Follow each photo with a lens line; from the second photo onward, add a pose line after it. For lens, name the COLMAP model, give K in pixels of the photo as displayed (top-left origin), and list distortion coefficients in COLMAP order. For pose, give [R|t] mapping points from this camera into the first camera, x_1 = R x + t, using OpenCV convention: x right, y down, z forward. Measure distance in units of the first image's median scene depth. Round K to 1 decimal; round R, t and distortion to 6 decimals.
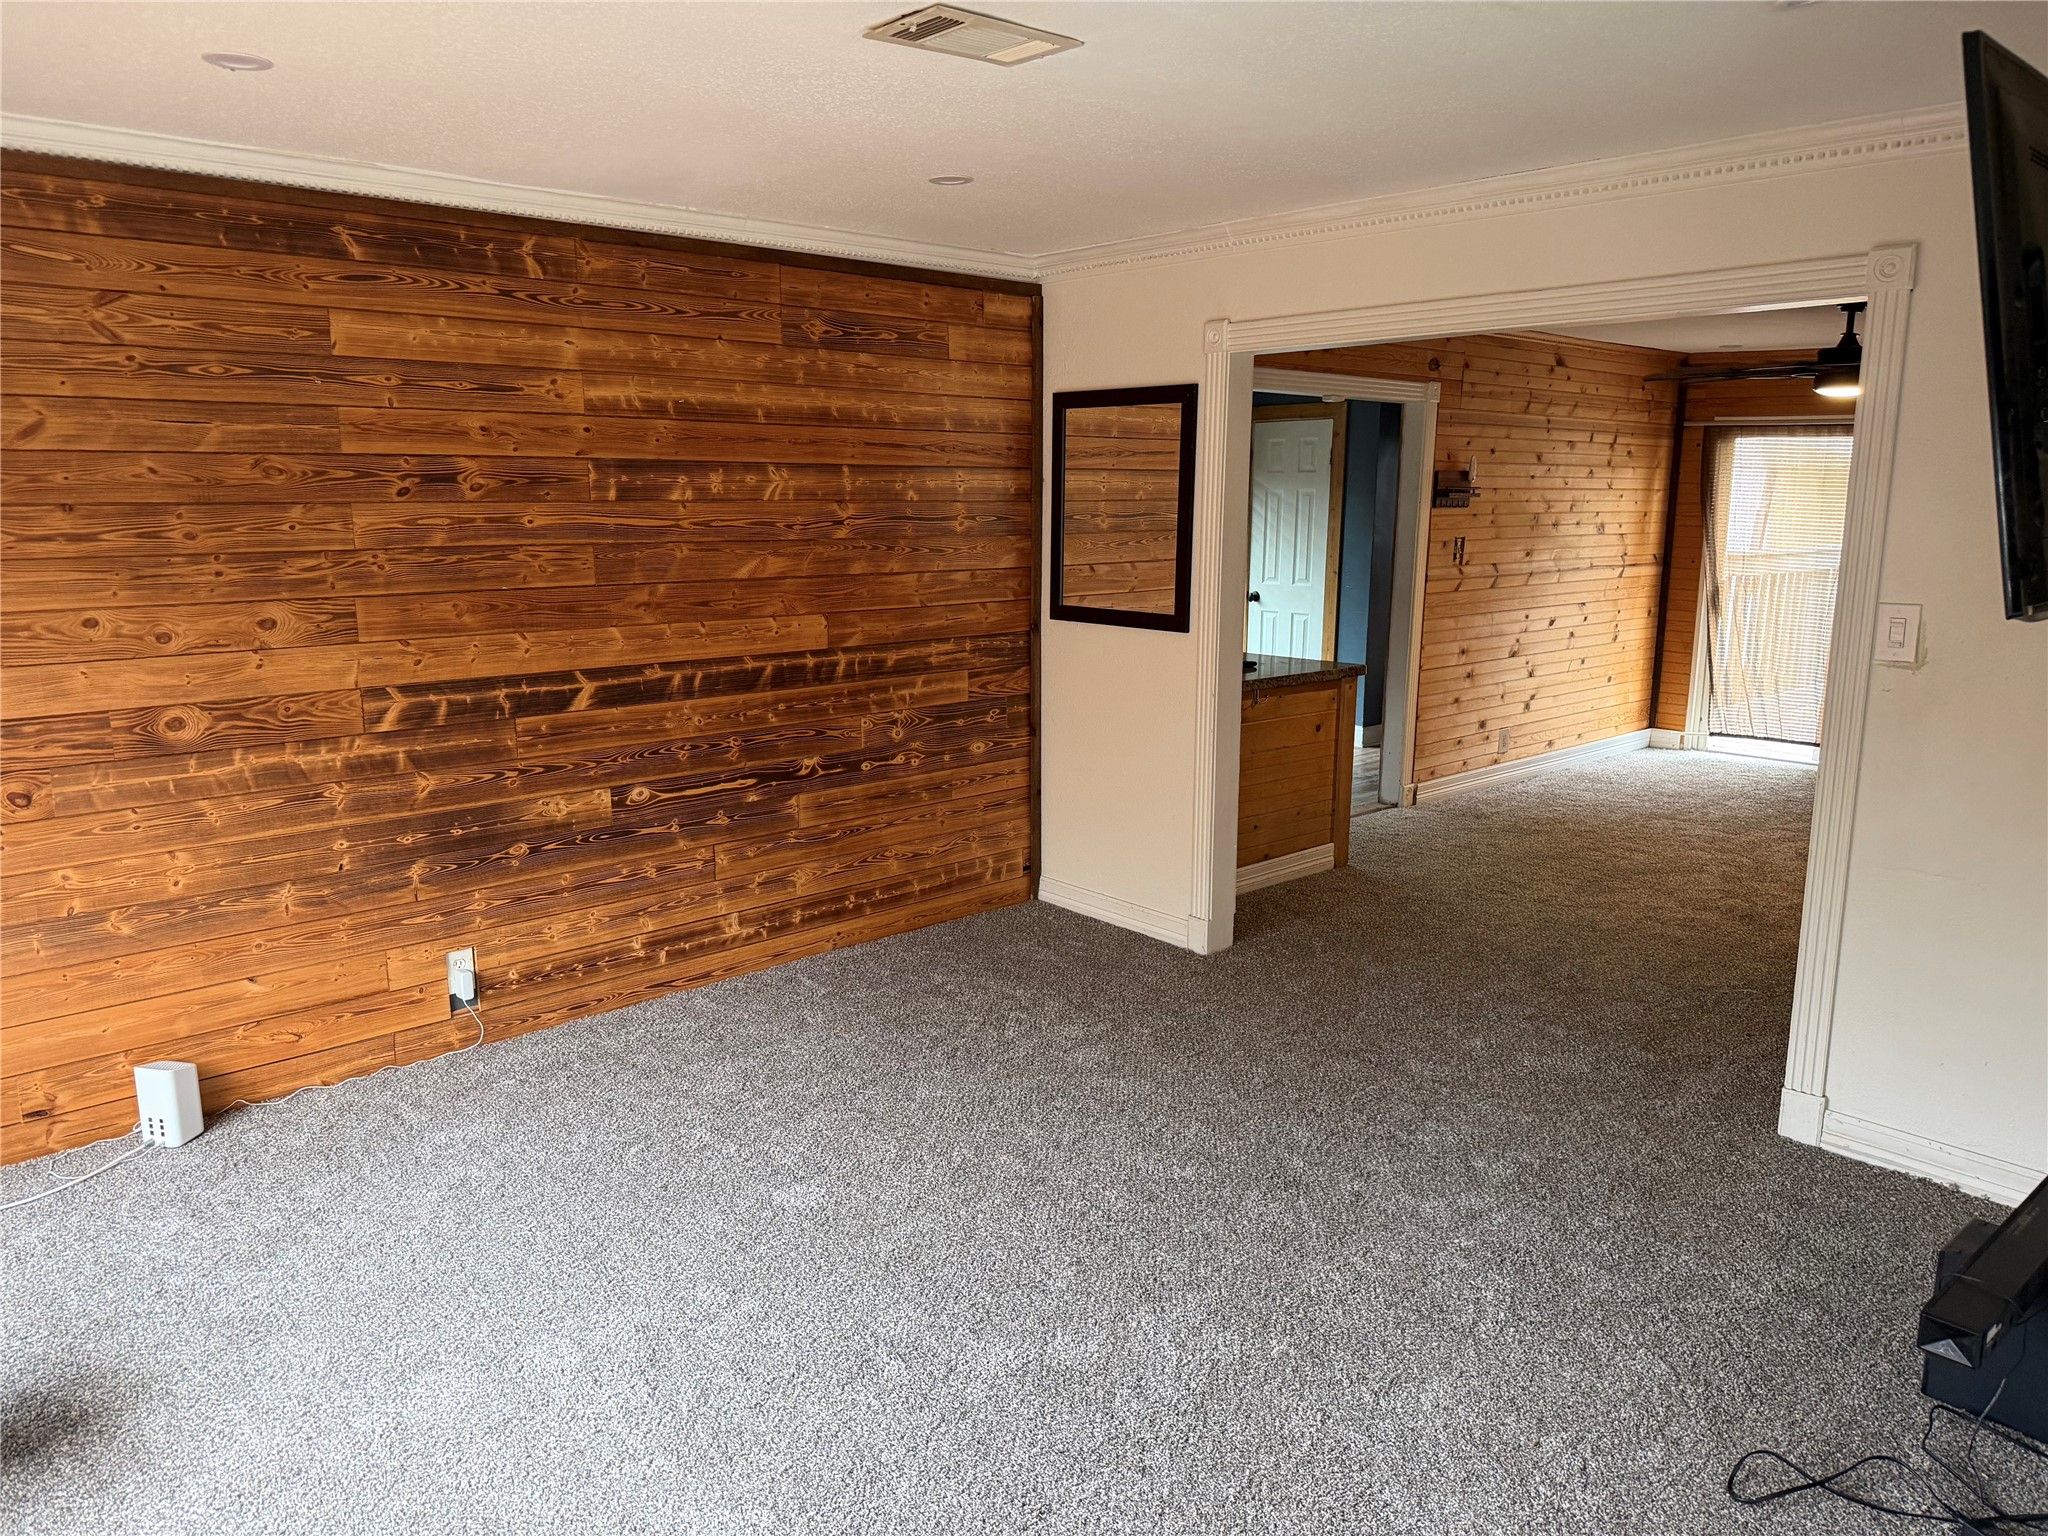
lens RADIAL K [[1460.8, 0, 1024.0], [0, 1460.8, 768.0], [0, 0, 1]] dist [0.111231, -0.180891]
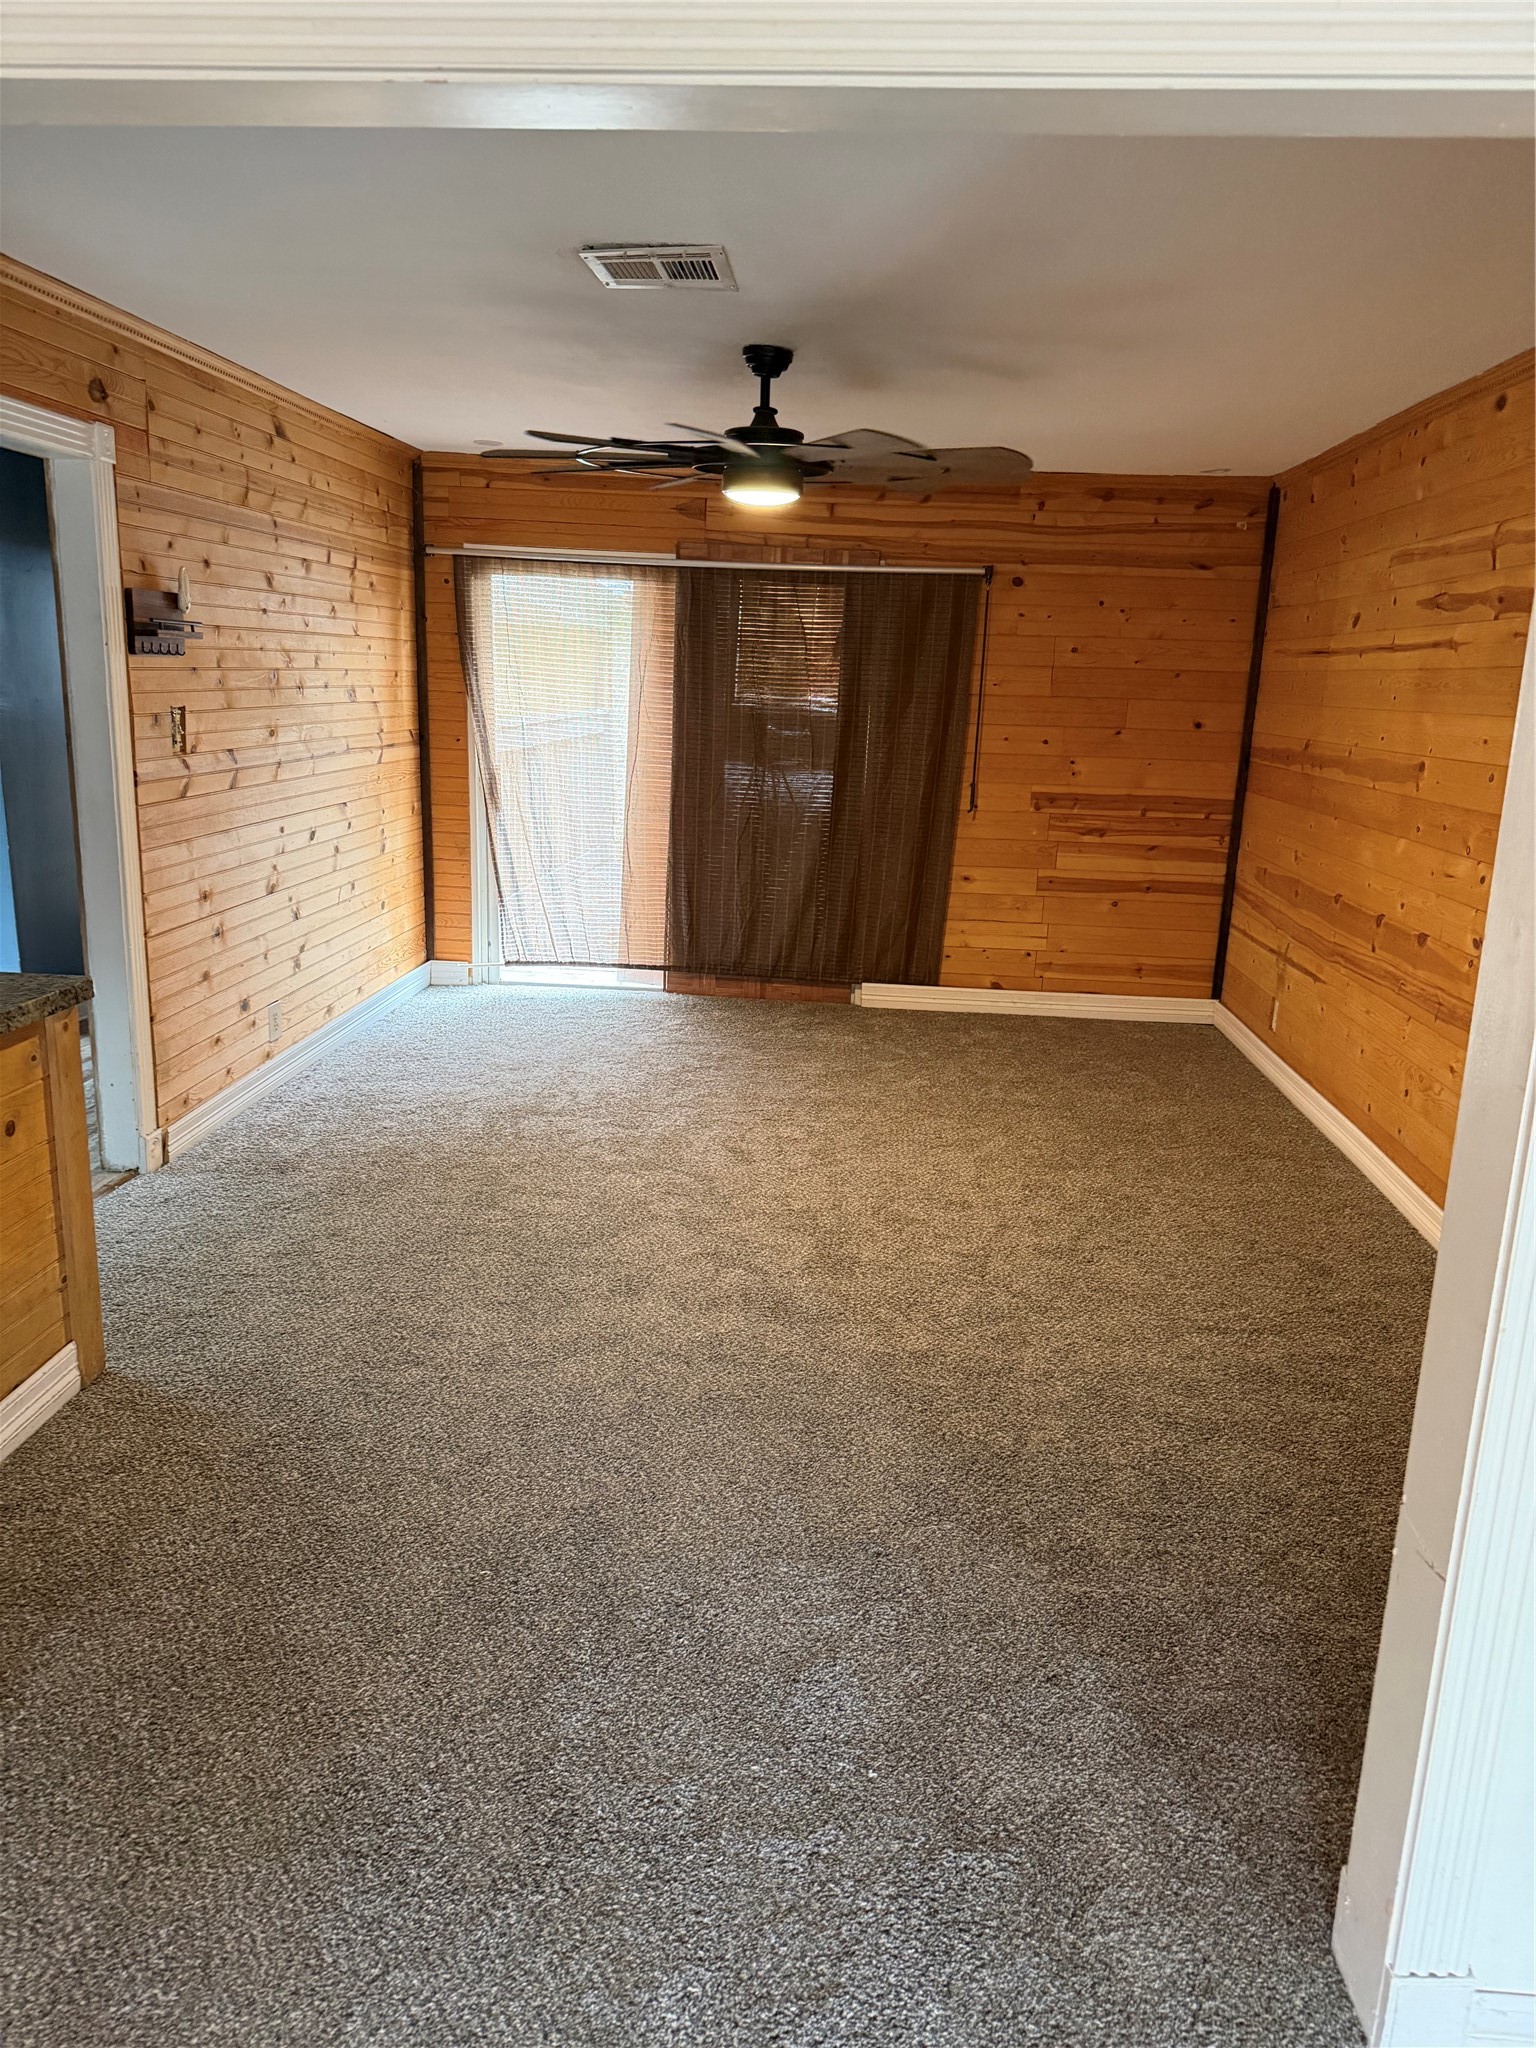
lens RADIAL K [[1460.8, 0, 768.0], [0, 1460.8, 1024.0], [0, 0, 1]] dist [0.111231, -0.180891]
pose [[0.734446, -0.146049, 0.662766, 0.052921], [0.103358, 0.989249, 0.103457, -0.062938], [-0.670750, -0.007481, 0.741646, 0.370888]]
